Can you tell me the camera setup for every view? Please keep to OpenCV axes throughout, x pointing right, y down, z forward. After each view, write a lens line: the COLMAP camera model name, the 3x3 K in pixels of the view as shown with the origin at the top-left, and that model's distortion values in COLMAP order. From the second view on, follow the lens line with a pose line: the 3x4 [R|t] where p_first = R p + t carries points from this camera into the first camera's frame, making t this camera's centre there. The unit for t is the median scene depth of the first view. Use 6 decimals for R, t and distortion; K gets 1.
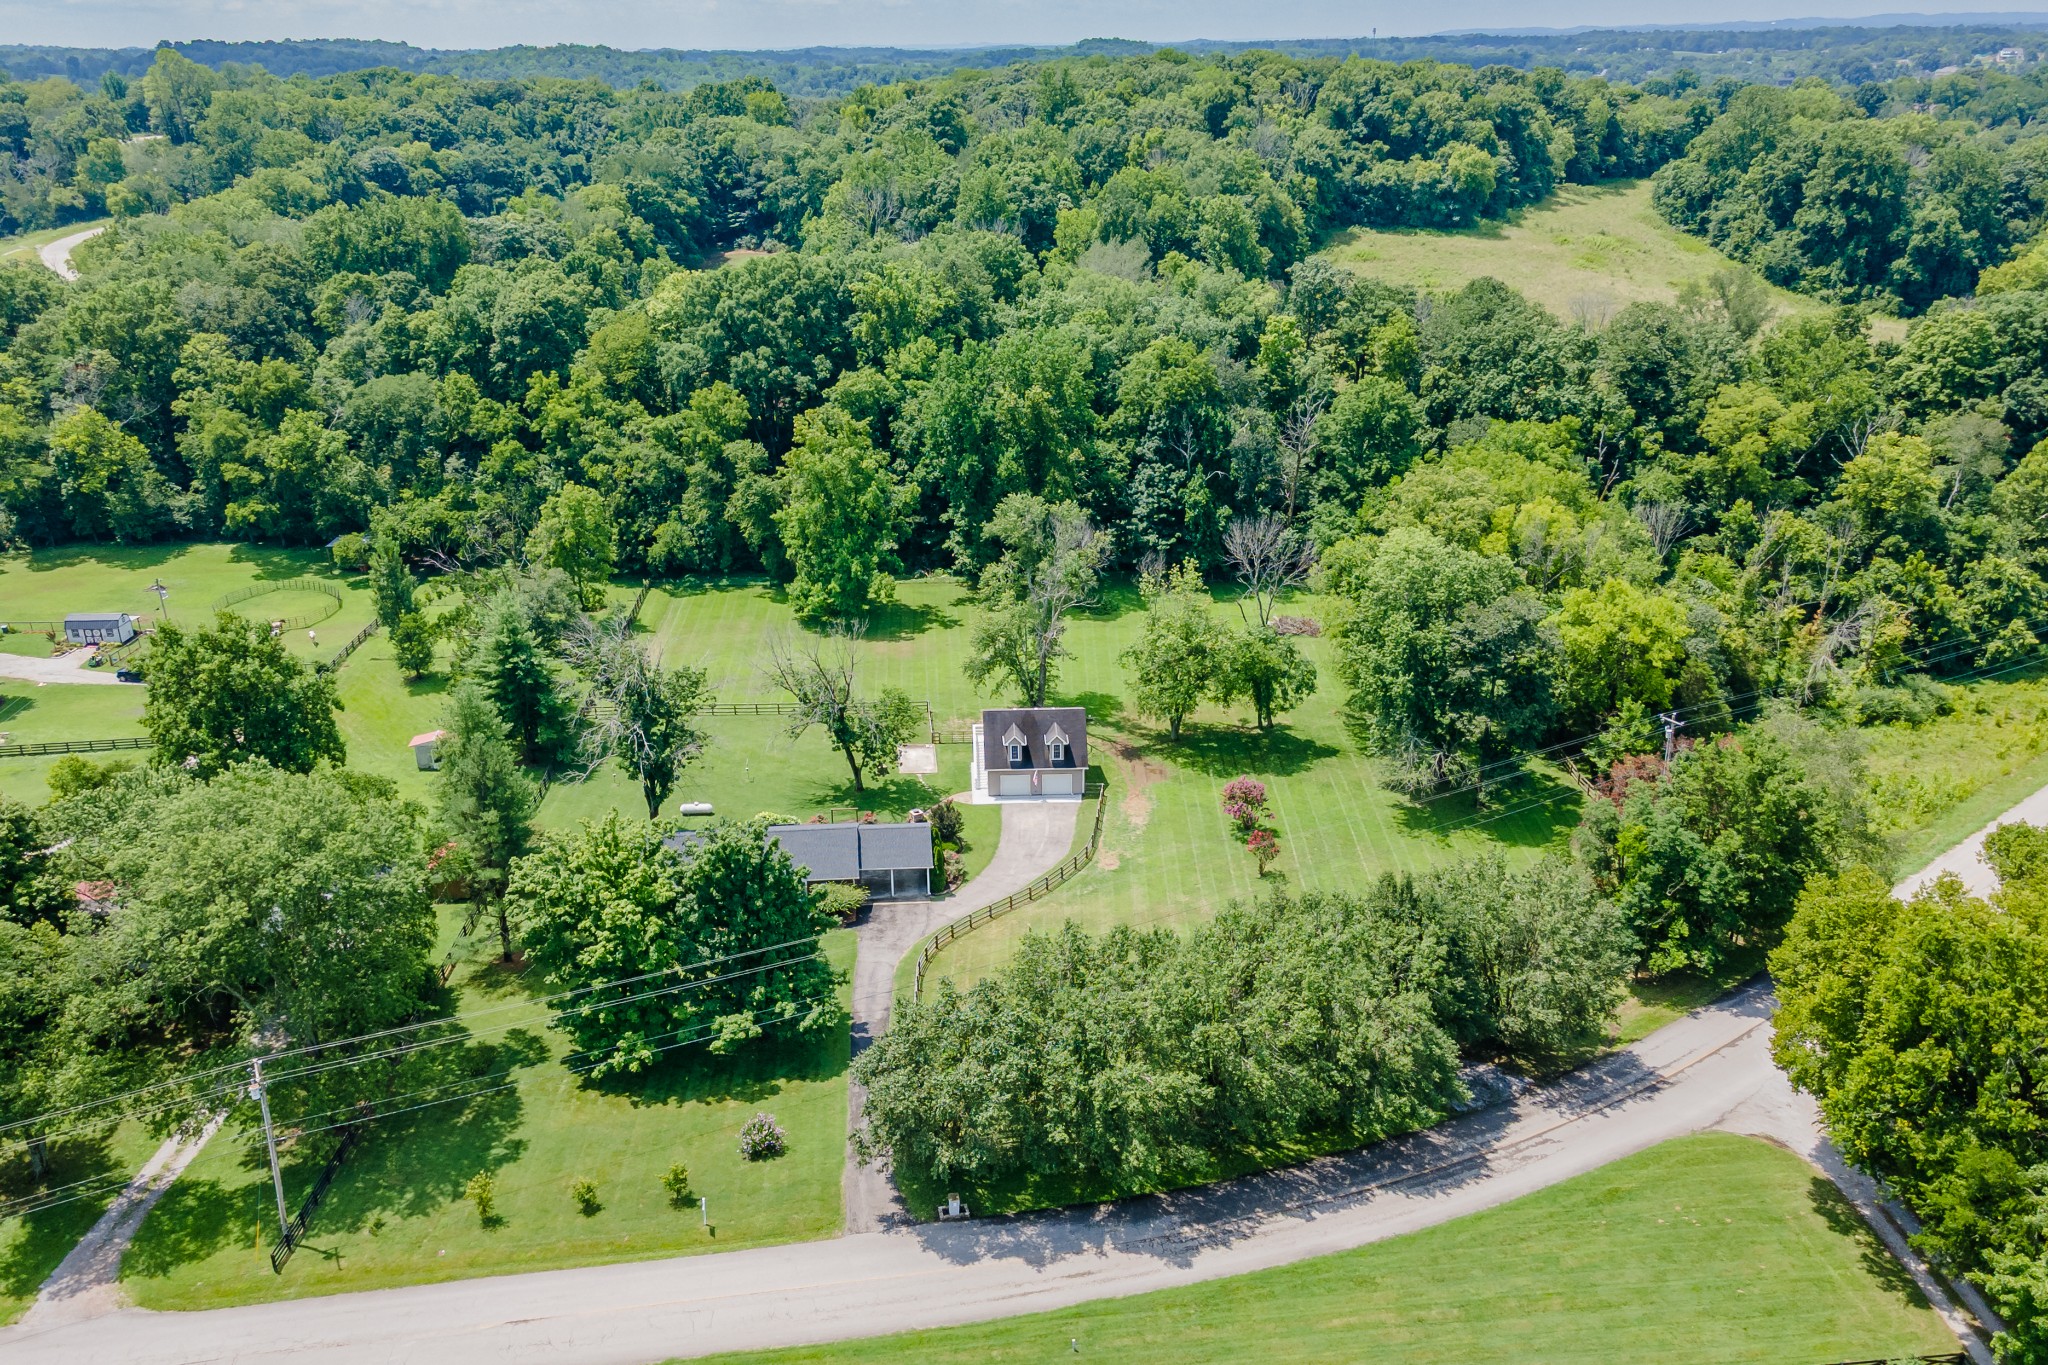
lens RADIAL K [[1602.2, 0, 981.8], [0, 1602.2, 769.4], [0, 0, 1]] dist [0.035700, 0.009736]
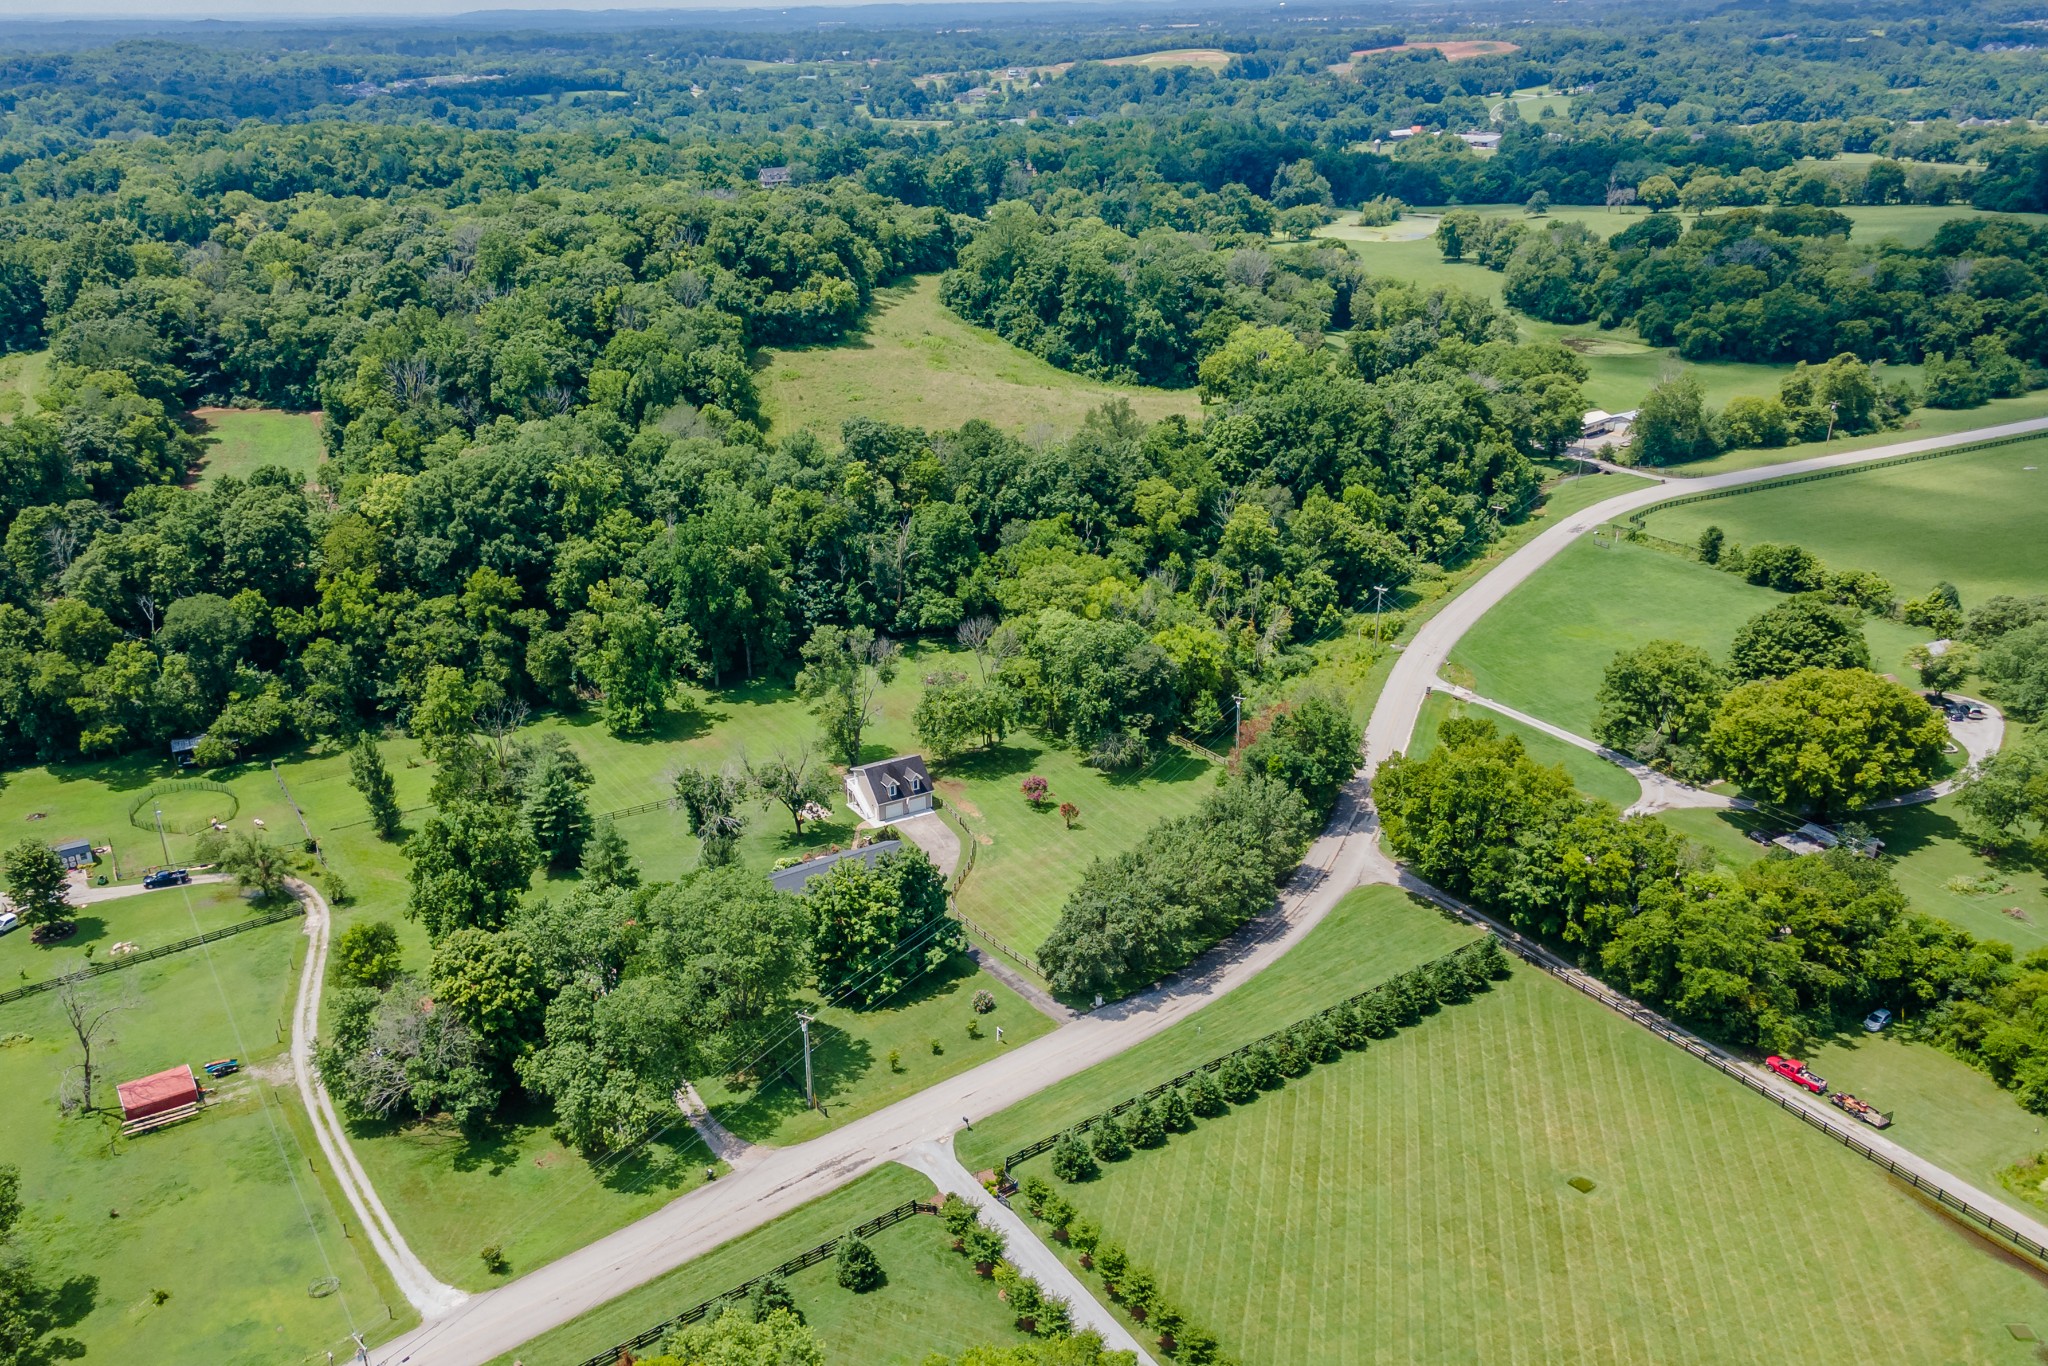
lens RADIAL K [[1685.2, 0, 942.2], [0, 1685.2, 811.6], [0, 0, 1]] dist [0.041400, 0.002101]
pose [[0.874942, -0.210370, 0.436142, -0.508585], [0.203670, 0.977031, 0.062683, -0.064523], [-0.439311, 0.033985, 0.897692, -0.396399]]
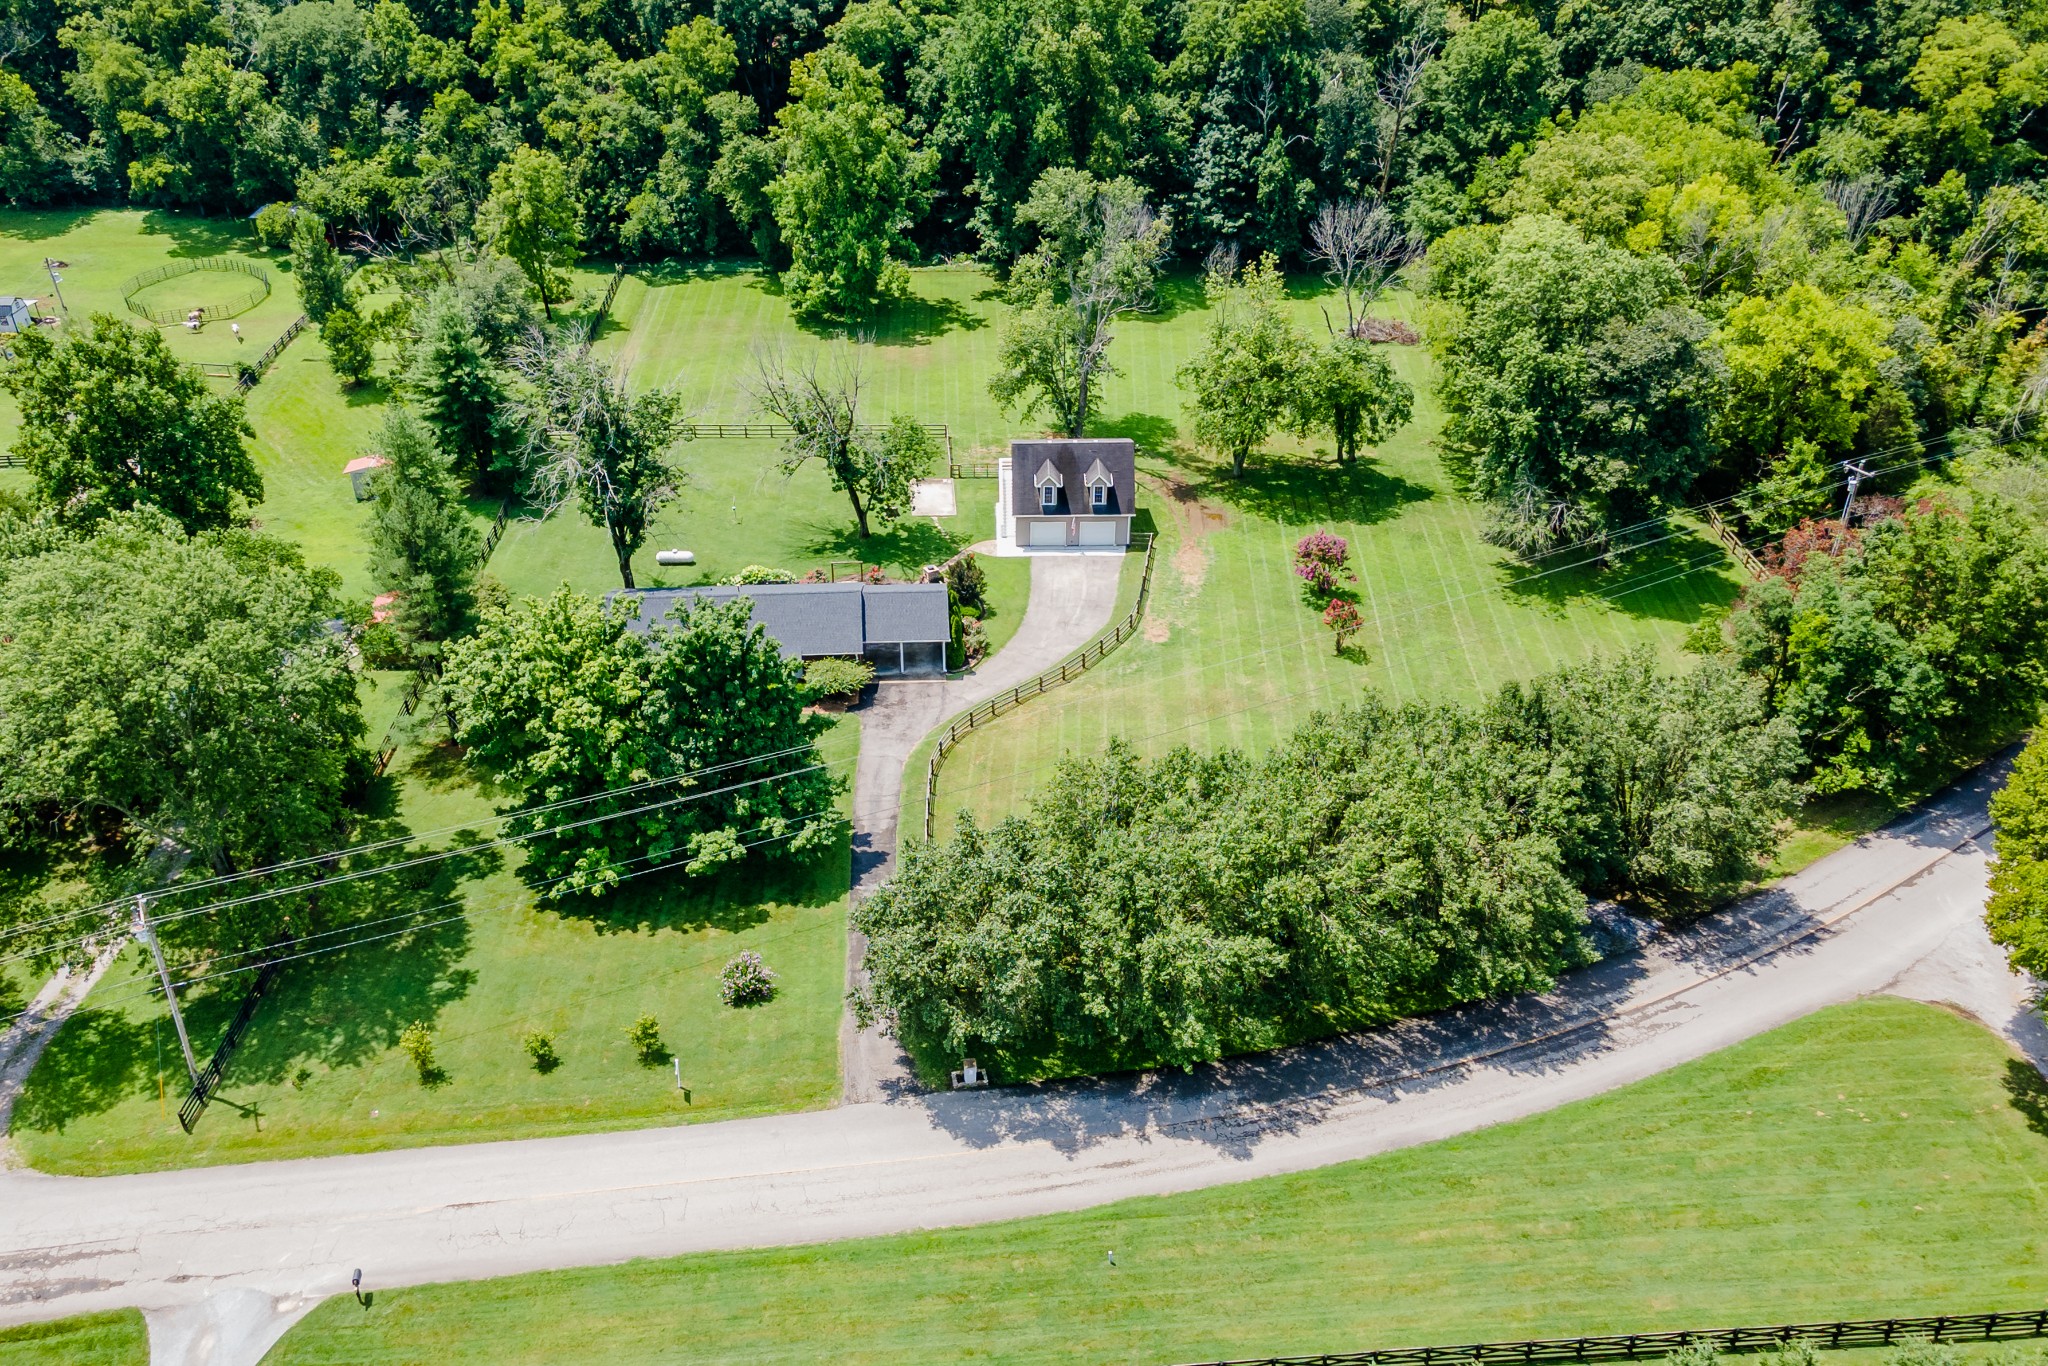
lens RADIAL K [[1687.6, 0, 938.0], [0, 1687.6, 778.6], [0, 0, 1]] dist [0.026509, 0.041880]
pose [[0.999227, 0.020240, -0.033699, -0.003538], [-0.013503, 0.981825, 0.189309, -0.023765], [0.036918, -0.188708, 0.981339, 0.072918]]
